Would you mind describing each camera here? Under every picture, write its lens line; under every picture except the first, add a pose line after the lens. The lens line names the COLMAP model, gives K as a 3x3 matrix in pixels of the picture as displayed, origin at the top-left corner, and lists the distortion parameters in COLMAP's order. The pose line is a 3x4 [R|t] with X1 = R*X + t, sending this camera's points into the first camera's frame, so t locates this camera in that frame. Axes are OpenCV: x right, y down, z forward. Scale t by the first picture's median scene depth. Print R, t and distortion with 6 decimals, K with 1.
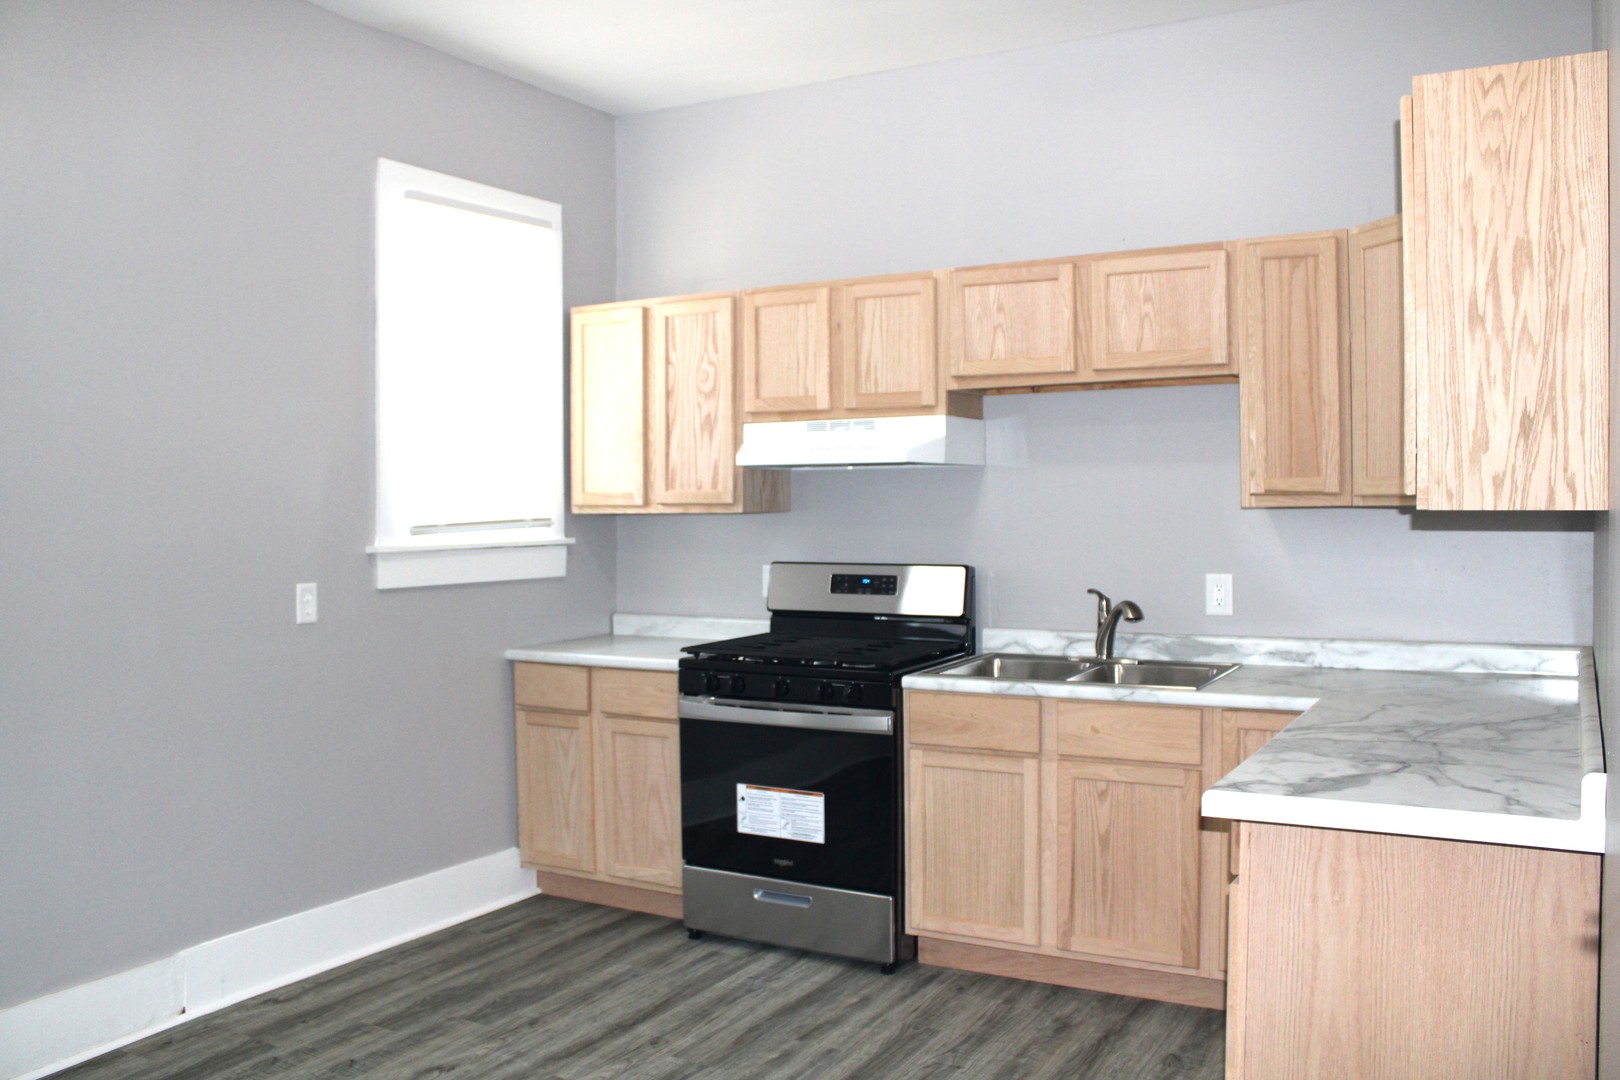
lens RADIAL K [[1382.6, 0, 810.0], [0, 1382.6, 540.0], [0, 0, 1]] dist [-0.158972, 0.130140]
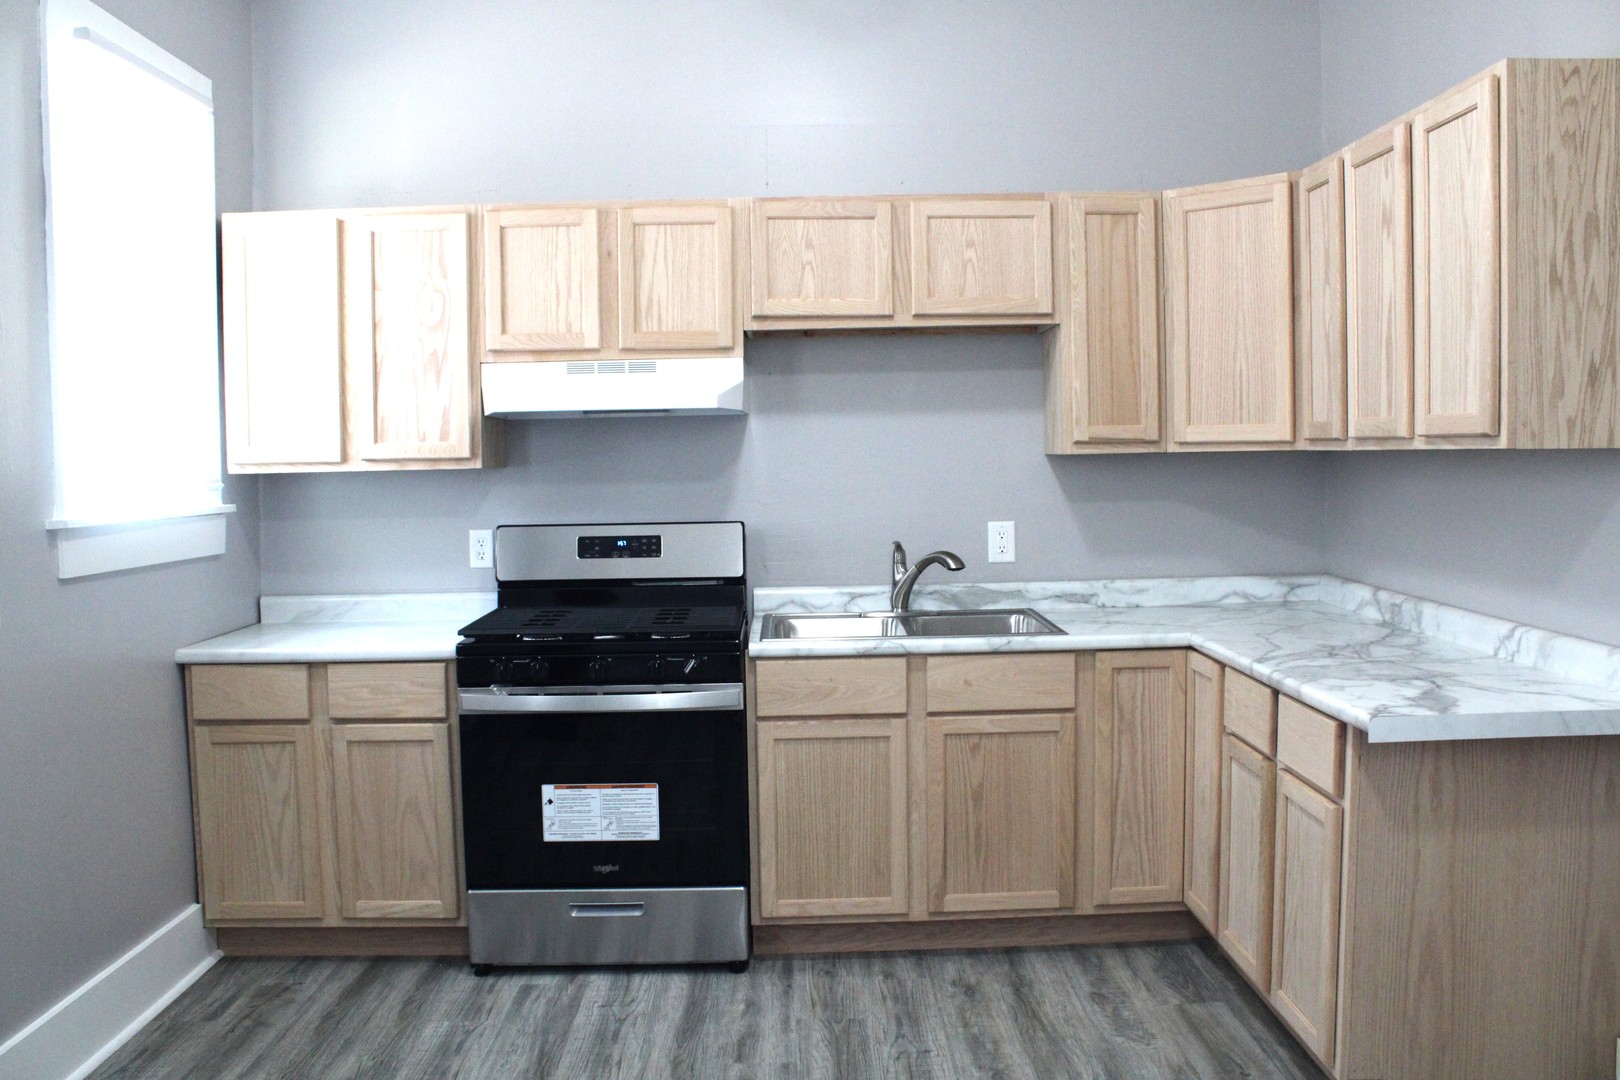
lens RADIAL K [[1382.6, 0, 810.0], [0, 1382.6, 540.0], [0, 0, 1]] dist [-0.158972, 0.130140]
pose [[0.855399, -0.036637, 0.516672, -0.358535], [0.023551, 0.999215, 0.031862, 0.002483], [-0.517434, -0.015087, 0.855590, 0.200459]]
